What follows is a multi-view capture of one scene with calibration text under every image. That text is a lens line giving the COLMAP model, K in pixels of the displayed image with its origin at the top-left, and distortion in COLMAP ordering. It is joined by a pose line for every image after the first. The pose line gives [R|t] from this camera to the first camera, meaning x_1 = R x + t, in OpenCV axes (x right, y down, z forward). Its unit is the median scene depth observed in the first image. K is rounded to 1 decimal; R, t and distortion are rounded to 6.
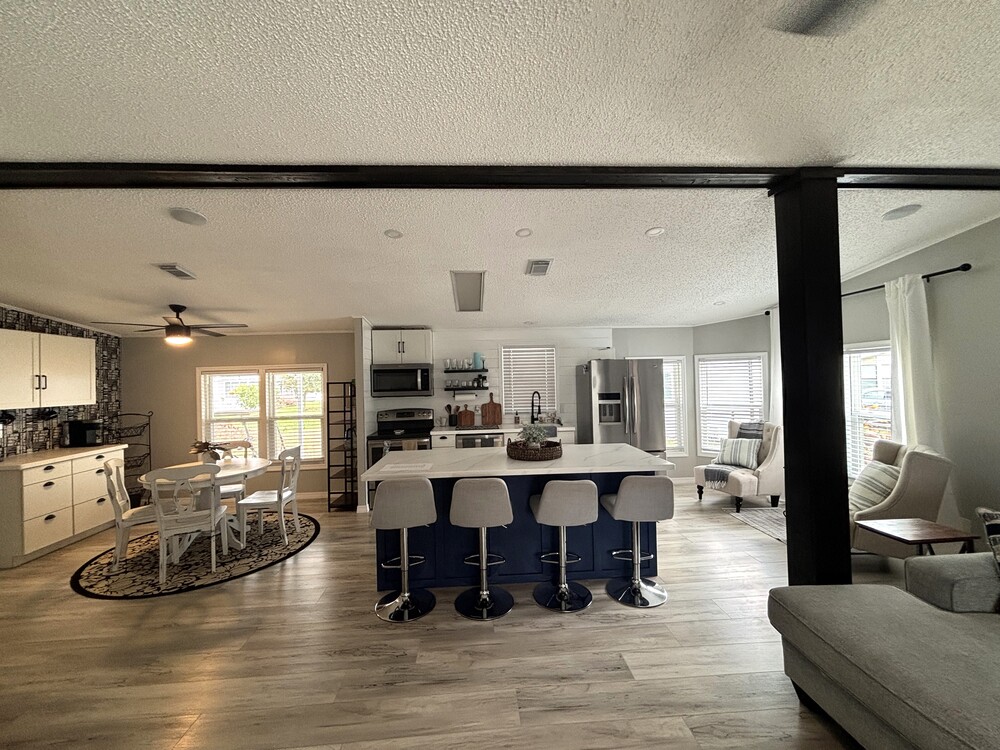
lens RADIAL K [[401.1, 0, 495.6], [0, 401.1, 376.7], [0, 0, 1]] dist [0.001832, -0.000196]
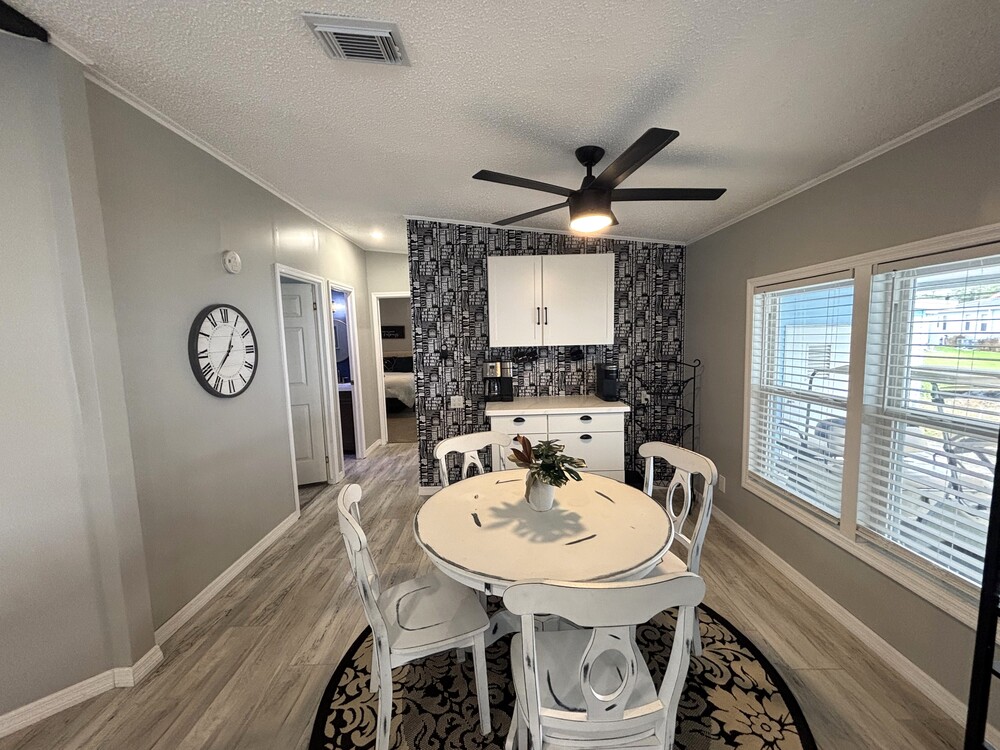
lens RADIAL K [[401.1, 0, 495.6], [0, 401.1, 376.7], [0, 0, 1]] dist [0.001832, -0.000196]
pose [[-0.063913, 0.133843, -0.988939, -0.225558], [0.033519, 0.990694, 0.131914, 0.020763], [0.997392, -0.024717, -0.067804, 0.747758]]
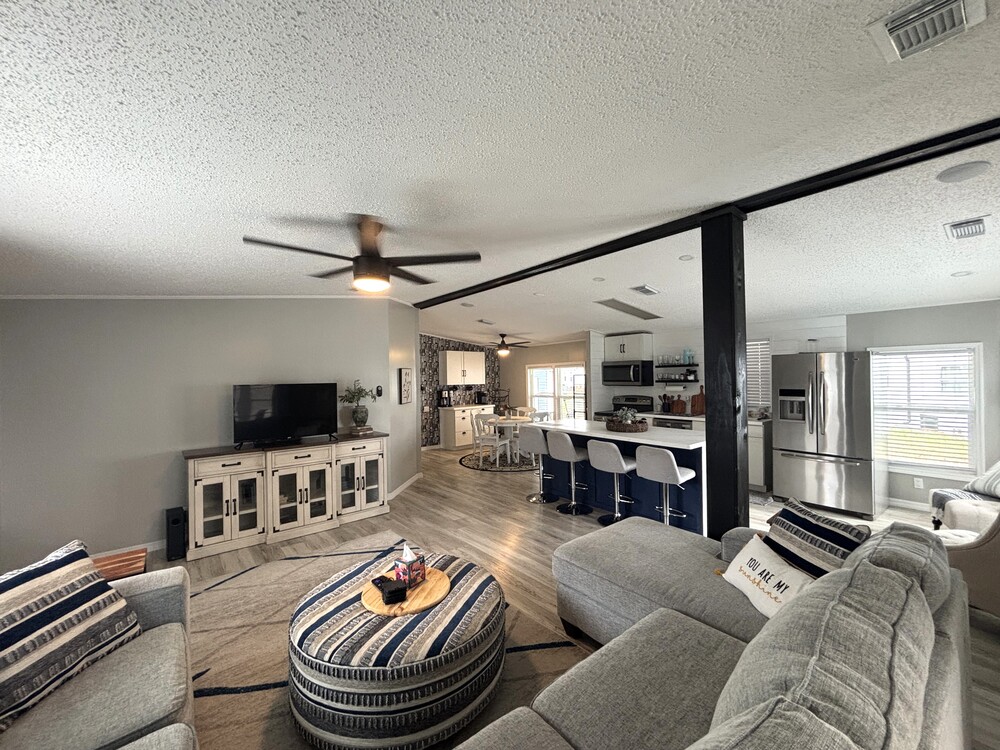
lens RADIAL K [[401.1, 0, 495.6], [0, 401.1, 376.7], [0, 0, 1]] dist [0.001832, -0.000196]
pose [[0.580281, 0.015785, -0.814263, 0.617875], [0.005857, 0.999705, 0.023554, -0.014436], [0.814395, -0.018437, 0.580018, -0.120396]]
